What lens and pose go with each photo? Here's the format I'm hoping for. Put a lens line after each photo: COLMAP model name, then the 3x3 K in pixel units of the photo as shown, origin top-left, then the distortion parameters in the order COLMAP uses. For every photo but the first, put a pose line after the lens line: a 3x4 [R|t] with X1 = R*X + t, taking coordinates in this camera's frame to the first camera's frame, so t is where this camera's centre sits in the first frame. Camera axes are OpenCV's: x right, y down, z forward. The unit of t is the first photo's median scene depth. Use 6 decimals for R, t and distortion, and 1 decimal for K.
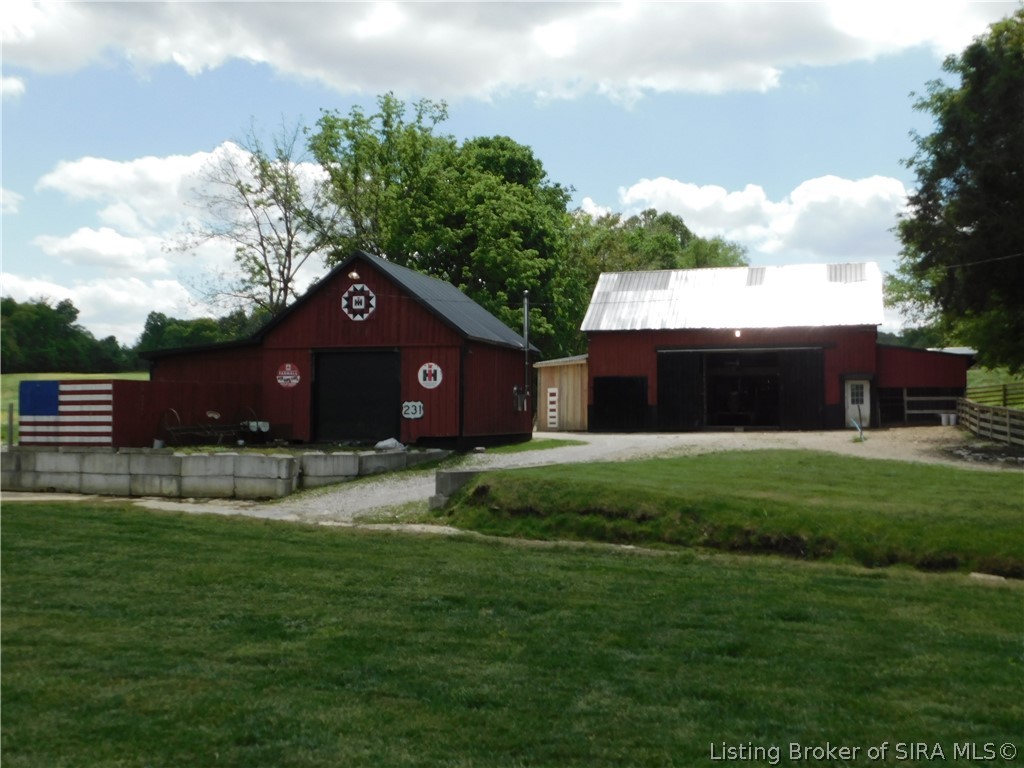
lens RADIAL K [[1075.5, 0, 512.0], [0, 1075.5, 384.0], [0, 0, 1]] dist [0.014559, -0.021932]
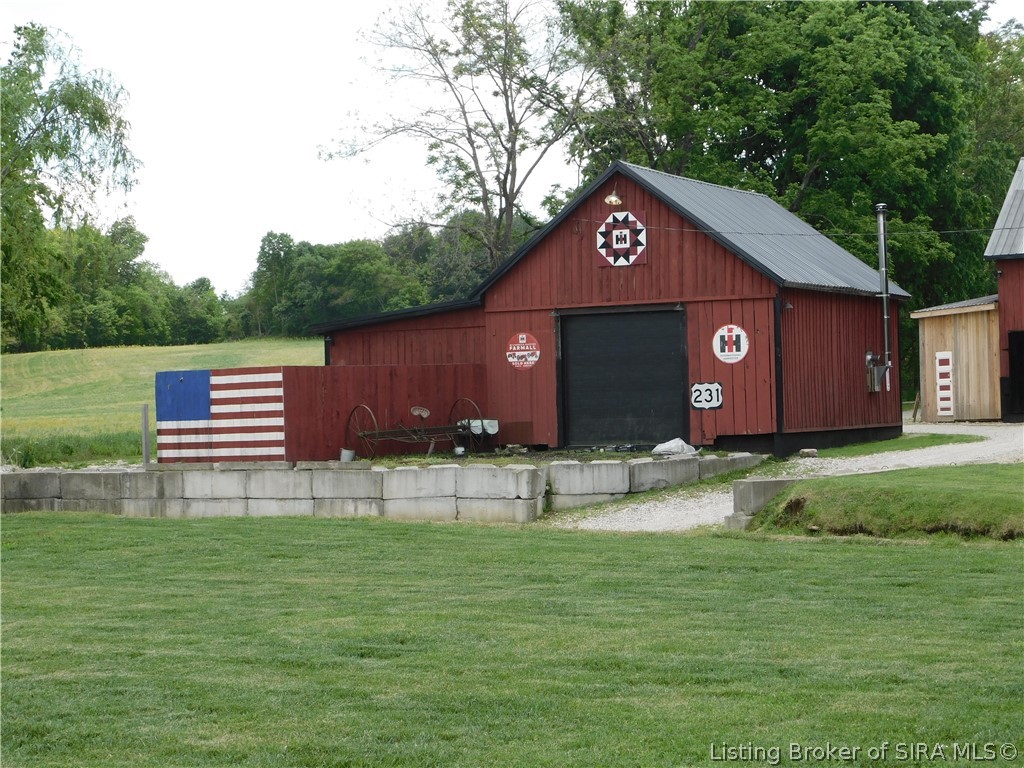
lens RADIAL K [[2001.2, 0, 512.0], [0, 2001.2, 384.0], [0, 0, 1]] dist [0.088500, 0.172568]
pose [[0.978745, -0.032627, -0.202467, 0.040094], [0.036710, 0.999191, 0.016444, -0.007863], [0.201767, -0.023527, 0.979151, -0.236888]]
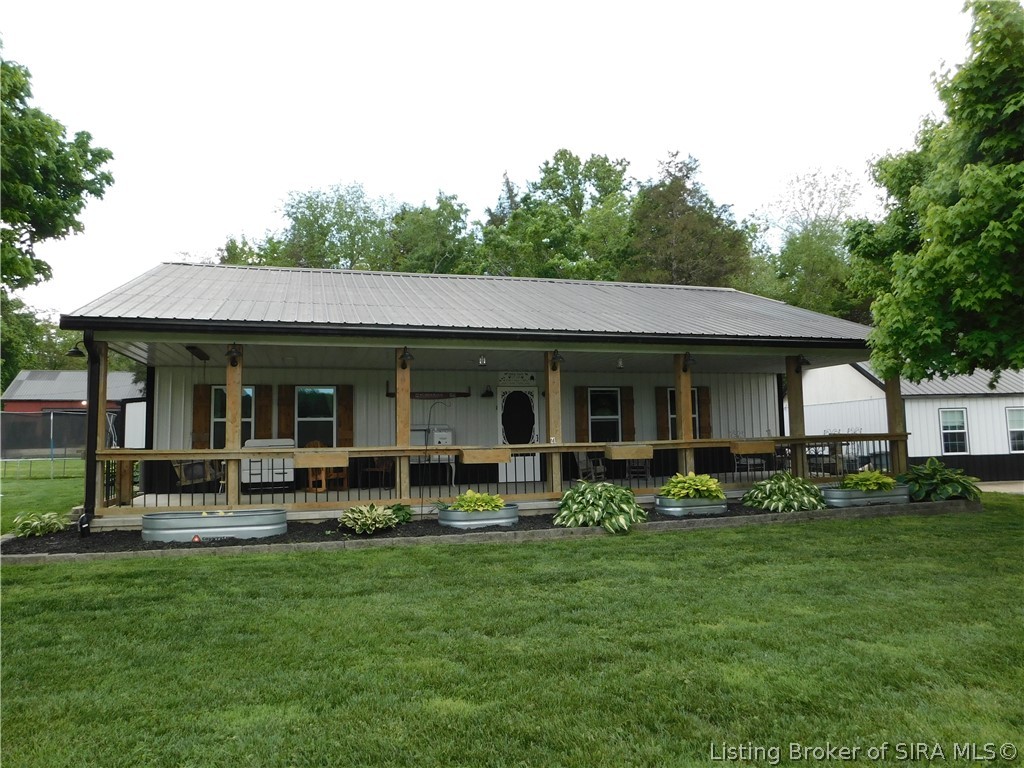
lens RADIAL K [[679.8, 0, 512.0], [0, 679.8, 384.0], [0, 0, 1]] dist [-0.067171, 0.061378]
pose [[0.847996, 0.029898, 0.529159, 0.292264], [-0.005598, 0.998857, -0.047465, -0.032359], [-0.529973, 0.037288, 0.847194, -0.800516]]
